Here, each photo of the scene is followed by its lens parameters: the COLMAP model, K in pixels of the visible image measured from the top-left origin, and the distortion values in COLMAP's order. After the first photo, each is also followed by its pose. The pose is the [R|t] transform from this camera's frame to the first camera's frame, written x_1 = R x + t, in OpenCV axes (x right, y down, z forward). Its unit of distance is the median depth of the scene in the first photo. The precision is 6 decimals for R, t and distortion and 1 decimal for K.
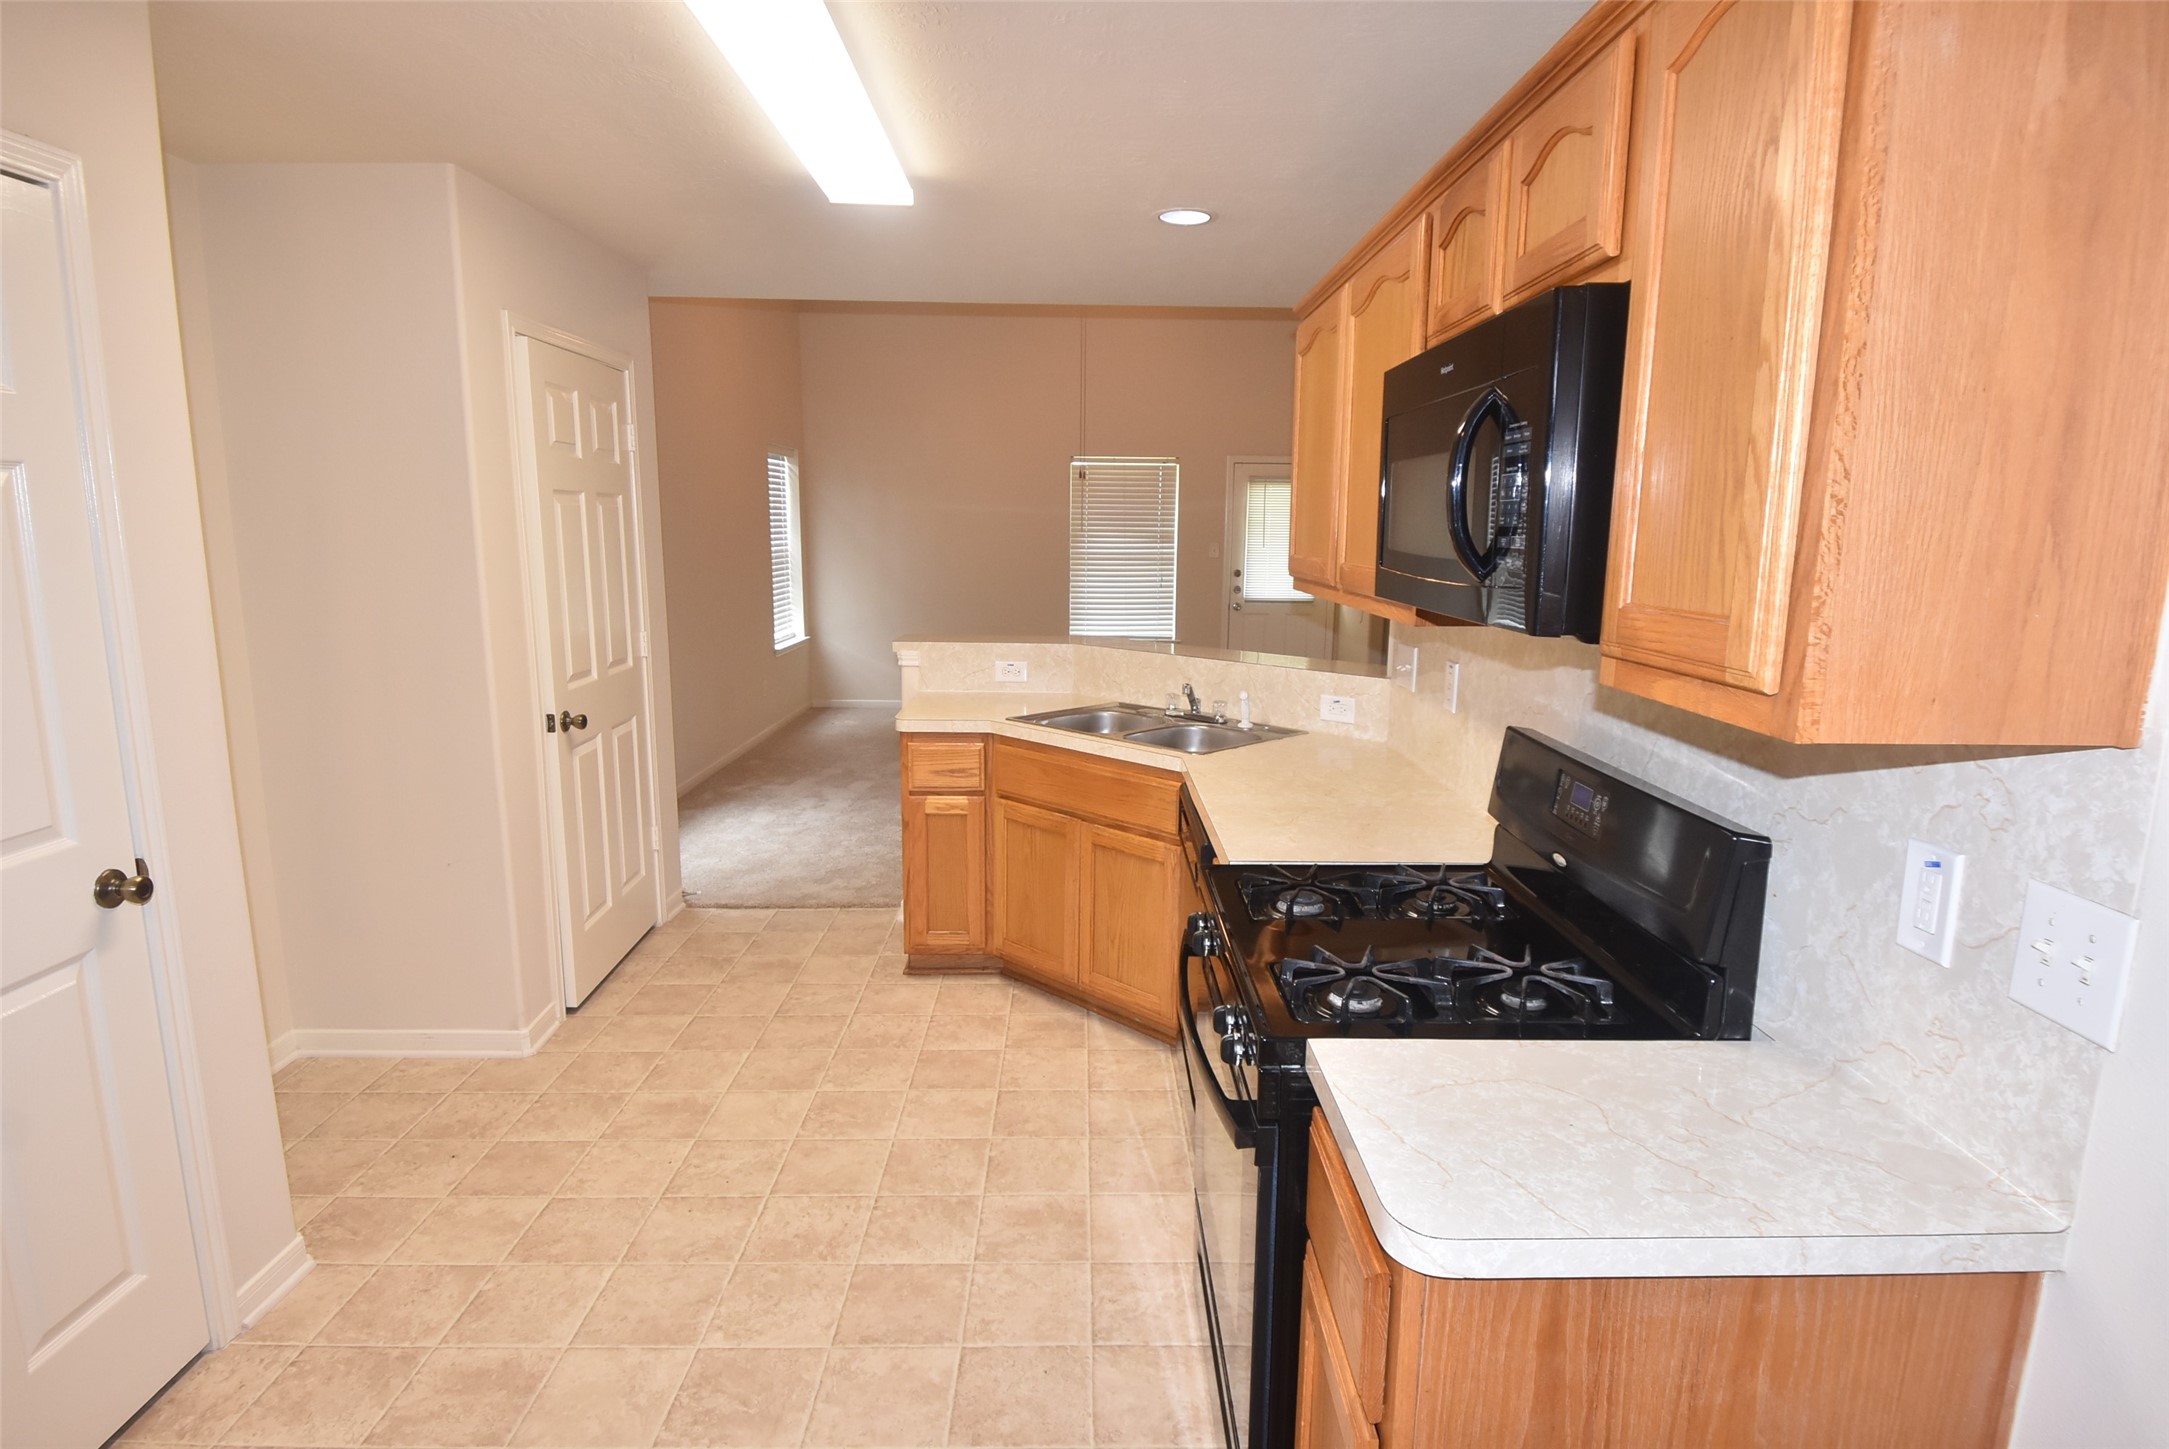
lens RADIAL K [[1132.9, 0, 1118.1], [0, 1132.9, 746.6], [0, 0, 1]] dist [-0.005833, -0.008229]
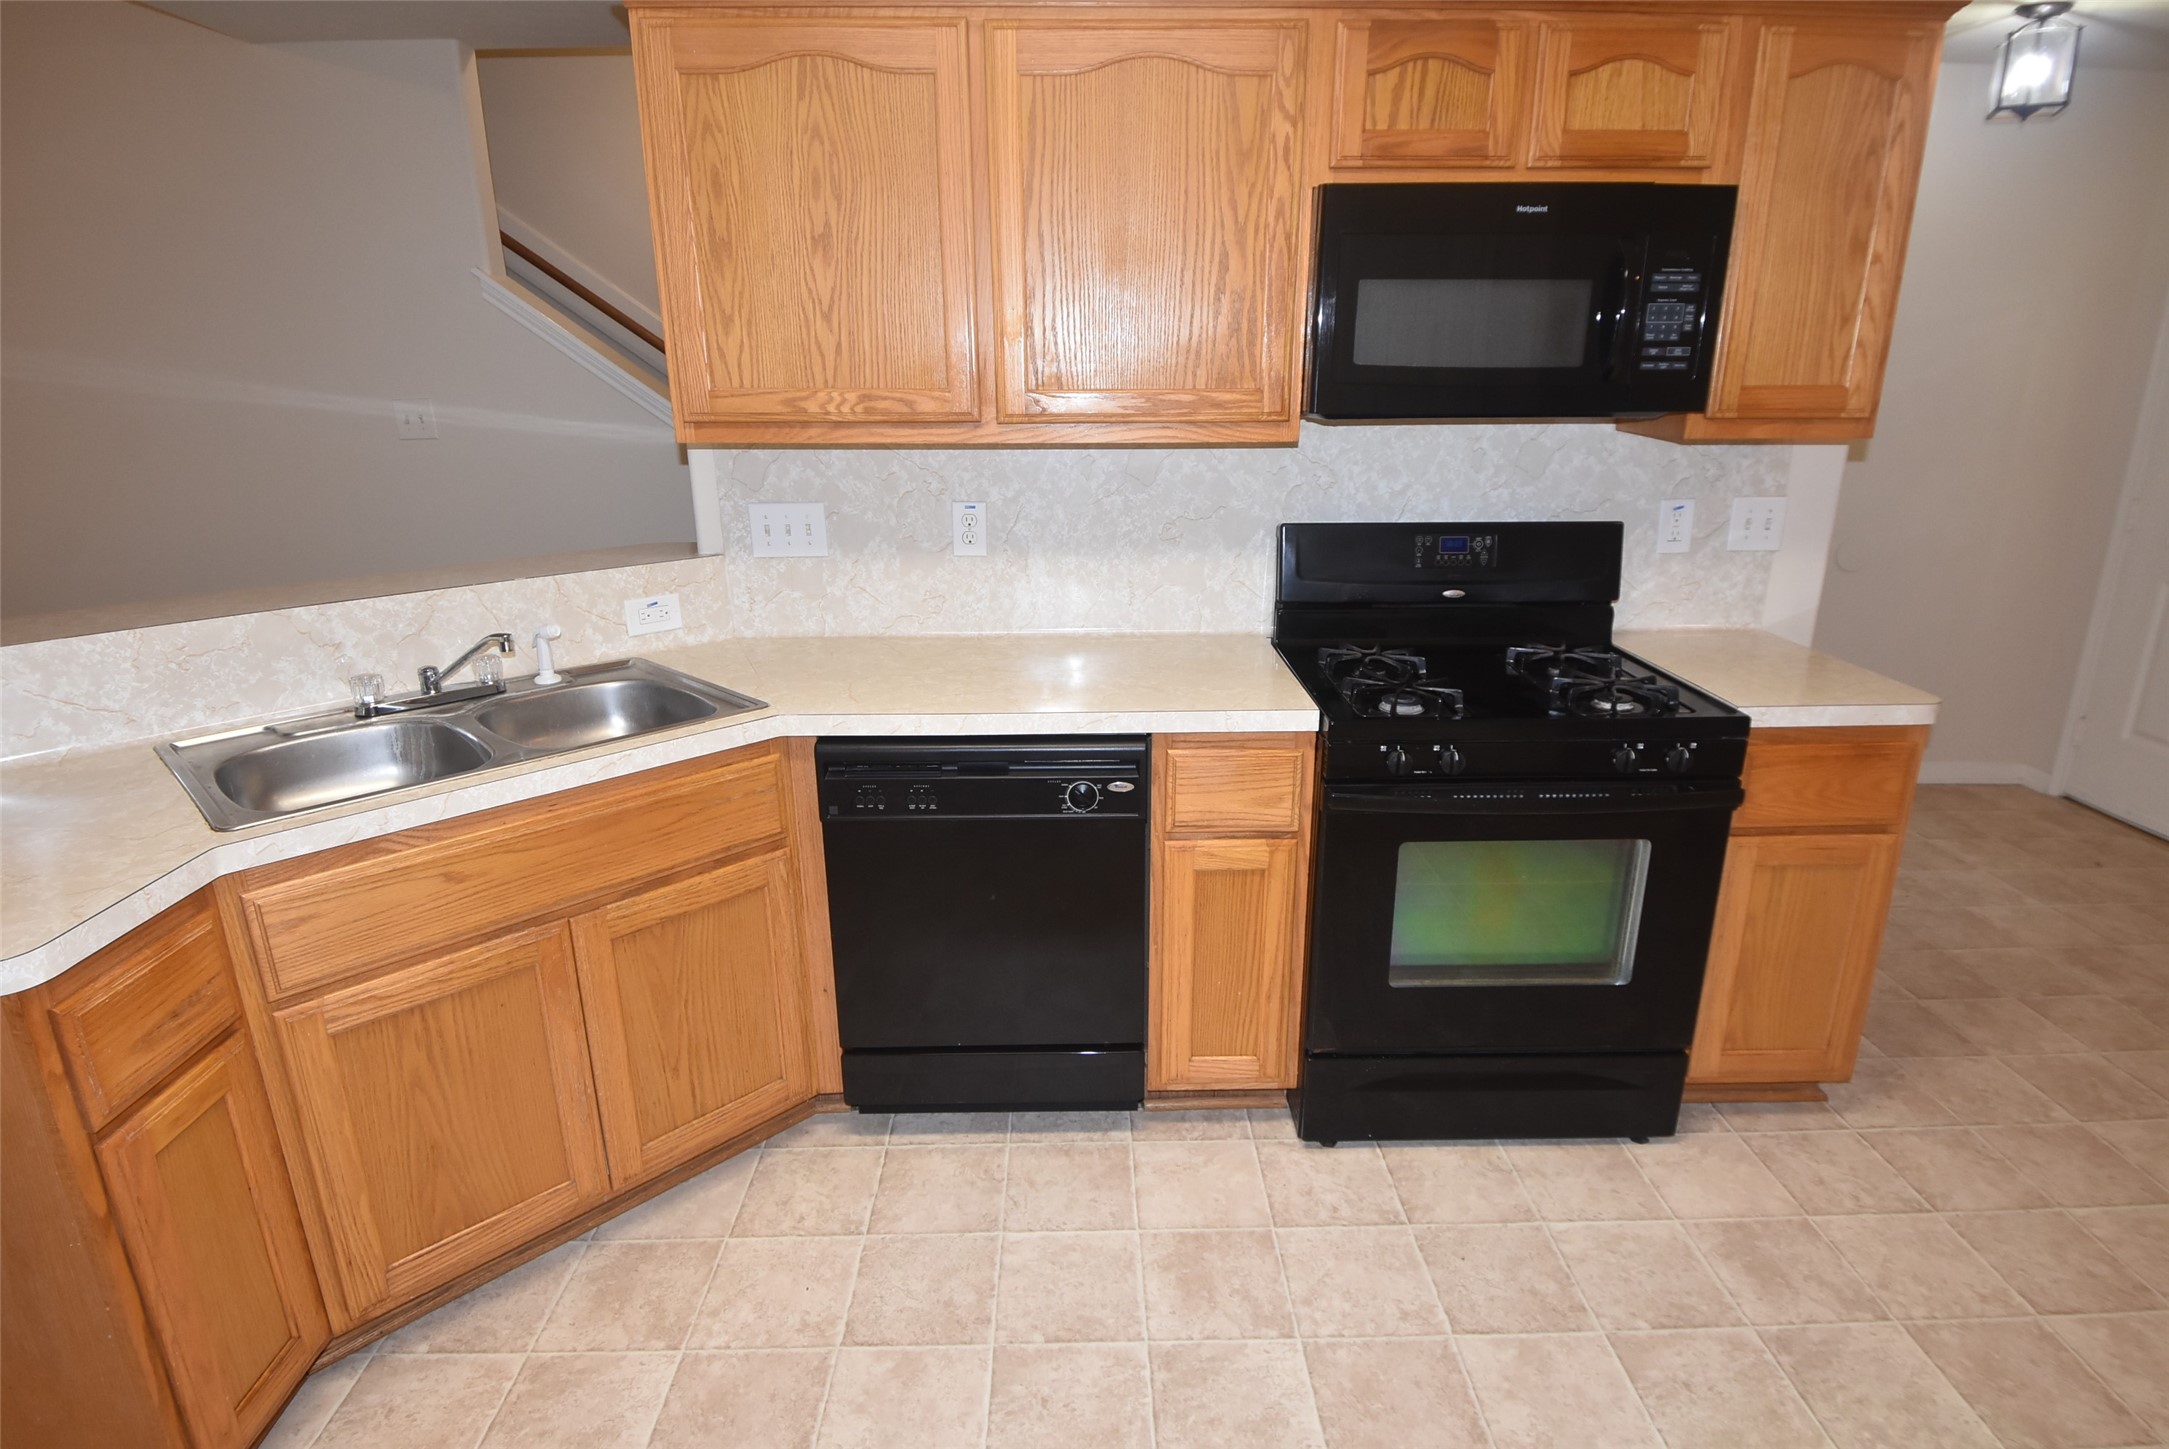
lens RADIAL K [[1132.9, 0, 1106.1], [0, 1132.9, 719.6], [0, 0, 1]] dist [-0.005833, -0.008229]
pose [[0.008385, -0.311504, 0.950208, -0.696704], [0.194670, 0.932569, 0.304004, -0.184871], [-0.980833, 0.182428, 0.068460, 0.960566]]
